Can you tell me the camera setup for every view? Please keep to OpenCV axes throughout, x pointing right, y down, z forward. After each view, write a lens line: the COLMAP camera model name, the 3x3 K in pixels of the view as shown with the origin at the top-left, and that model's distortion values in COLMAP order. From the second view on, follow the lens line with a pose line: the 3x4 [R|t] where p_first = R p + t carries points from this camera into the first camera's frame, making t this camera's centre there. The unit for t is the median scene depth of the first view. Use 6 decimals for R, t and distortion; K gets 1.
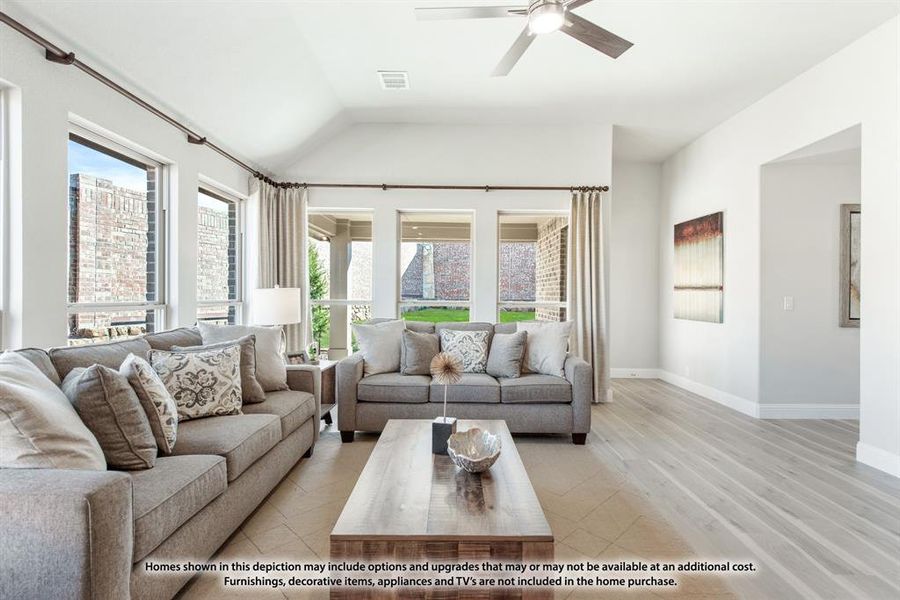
lens RADIAL K [[411.5, 0, 451.8], [0, 411.5, 294.9], [0, 0, 1]] dist [0.014328, -0.005317]
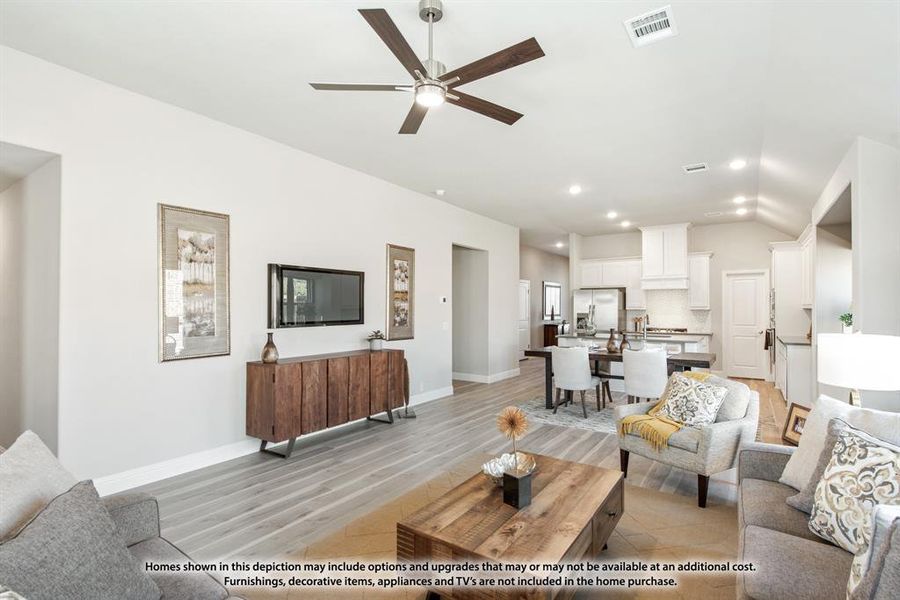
lens RADIAL K [[426.1, 0, 459.1], [0, 426.1, 304.1], [0, 0, 1]] dist [0.012482, -0.000058]
pose [[-0.826397, -0.001949, 0.563084, -0.279448], [-0.005281, 0.999977, -0.004289, -0.059408], [-0.563063, -0.006518, -0.826388, 1.109832]]
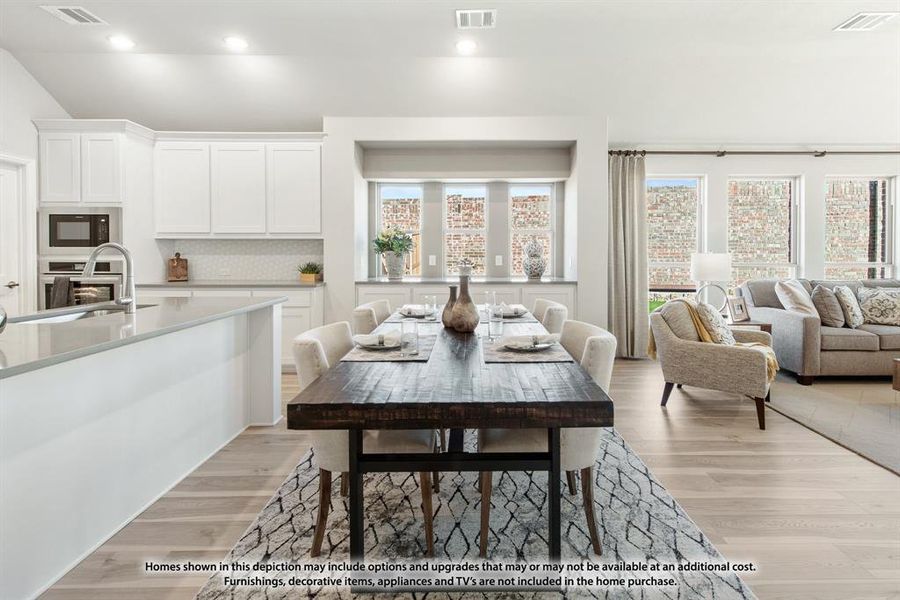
lens RADIAL K [[411.5, 0, 468.0], [0, 411.5, 256.4], [0, 0, 1]] dist [0.014328, -0.005317]
pose [[-0.000385, 0.004456, -0.999990, 0.801601], [-0.002825, 0.999986, 0.004457, -0.008964], [0.999996, 0.002826, -0.000372, -0.558185]]
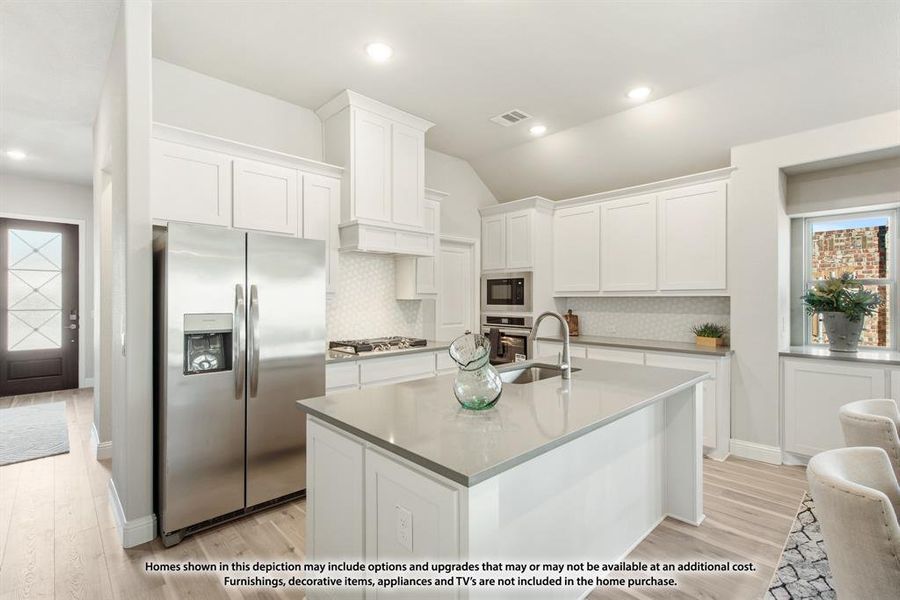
lens RADIAL K [[411.5, 0, 455.9], [0, 411.5, 297.5], [0, 0, 1]] dist [0.014328, -0.005317]
pose [[-0.726175, -0.007396, -0.687470, 0.750098], [-0.005197, 0.999973, -0.005268, -0.044680], [0.687490, -0.000253, -0.726194, -0.722032]]
